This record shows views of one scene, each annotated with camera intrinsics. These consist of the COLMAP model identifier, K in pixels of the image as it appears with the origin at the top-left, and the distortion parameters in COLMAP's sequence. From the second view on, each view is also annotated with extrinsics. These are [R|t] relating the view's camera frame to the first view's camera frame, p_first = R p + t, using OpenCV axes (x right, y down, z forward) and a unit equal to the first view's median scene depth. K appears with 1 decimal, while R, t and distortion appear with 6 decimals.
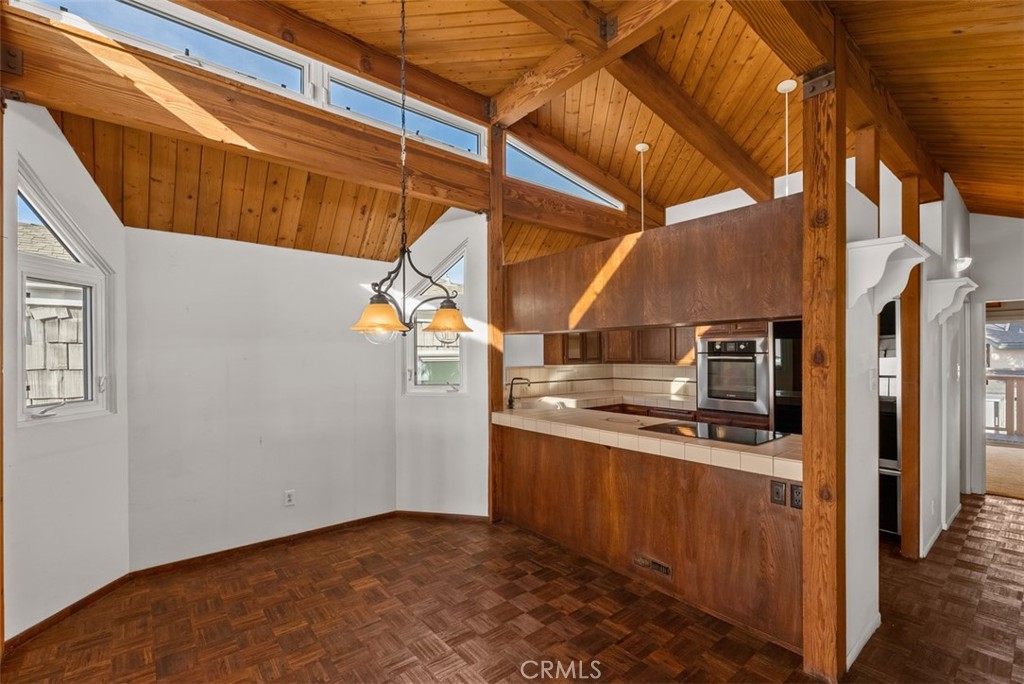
lens RADIAL K [[455.8, 0, 512.3], [0, 455.8, 350.1], [0, 0, 1]] dist [-0.002841, -0.000386]
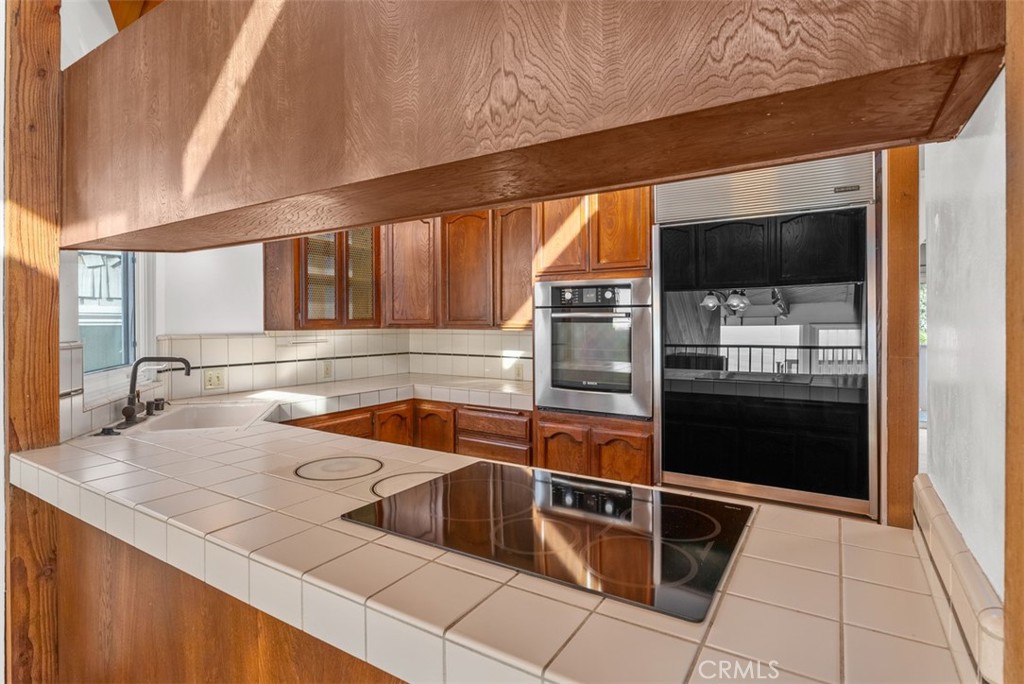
lens RADIAL K [[520.9, 0, 510.3], [0, 520.9, 319.9], [0, 0, 1]] dist [-0.004114, -0.000119]
pose [[0.950345, 0.003385, 0.311180, 0.197135], [-0.004374, 0.999987, 0.002478, 0.022268], [-0.311168, -0.003716, 0.950348, 0.441583]]
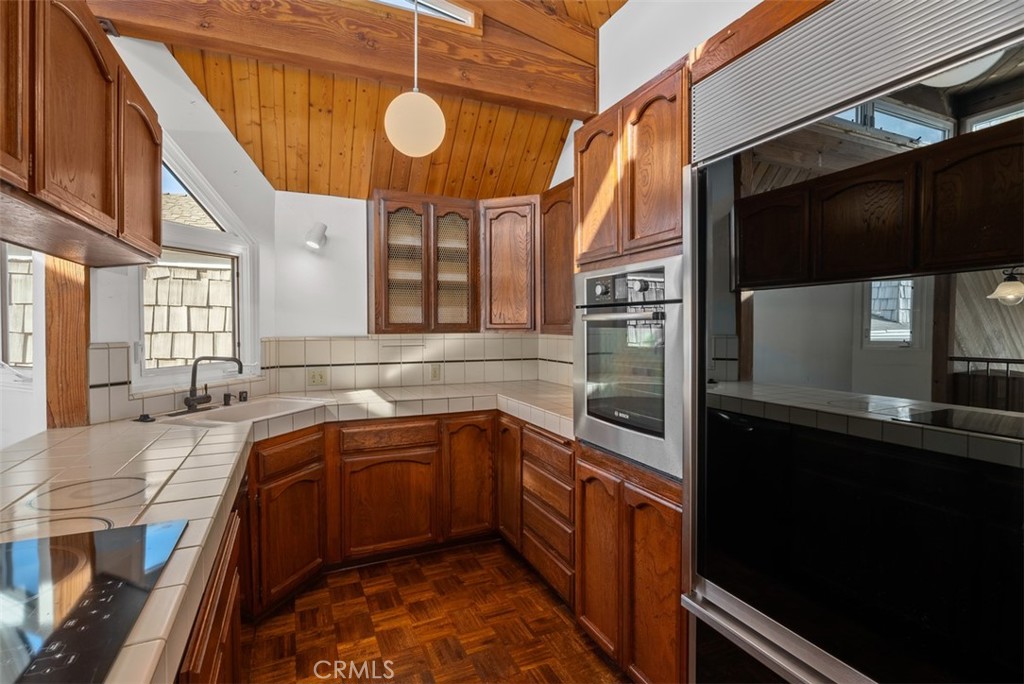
lens RADIAL K [[485.7, 0, 509.1], [0, 485.7, 329.8], [0, 0, 1]] dist [-0.002913, 0.000293]
pose [[0.963496, 0.005161, -0.267673, 0.518765], [-0.000503, 0.999847, 0.017468, 0.021170], [0.267723, -0.016695, 0.963351, 0.601343]]
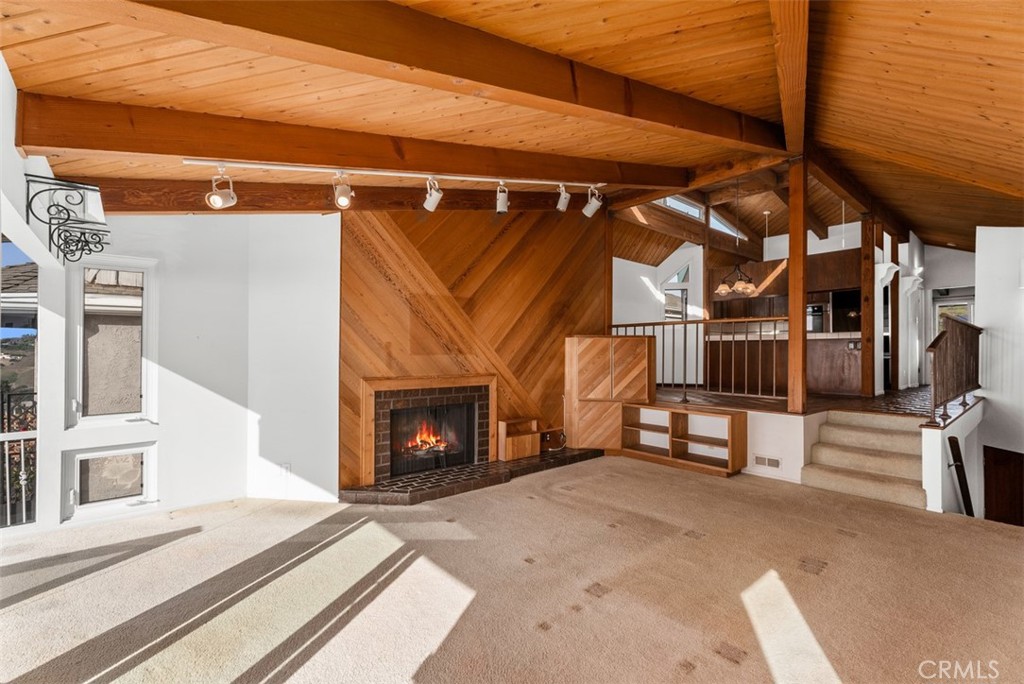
lens RADIAL K [[452.0, 0, 509.5], [0, 452.0, 348.7], [0, 0, 1]] dist [-0.000684, -0.000129]
pose [[0.999941, 0.005397, 0.009386, -0.873742], [-0.005378, 0.999983, -0.002019, 0.178296], [-0.009397, 0.001968, 0.999954, -1.011846]]
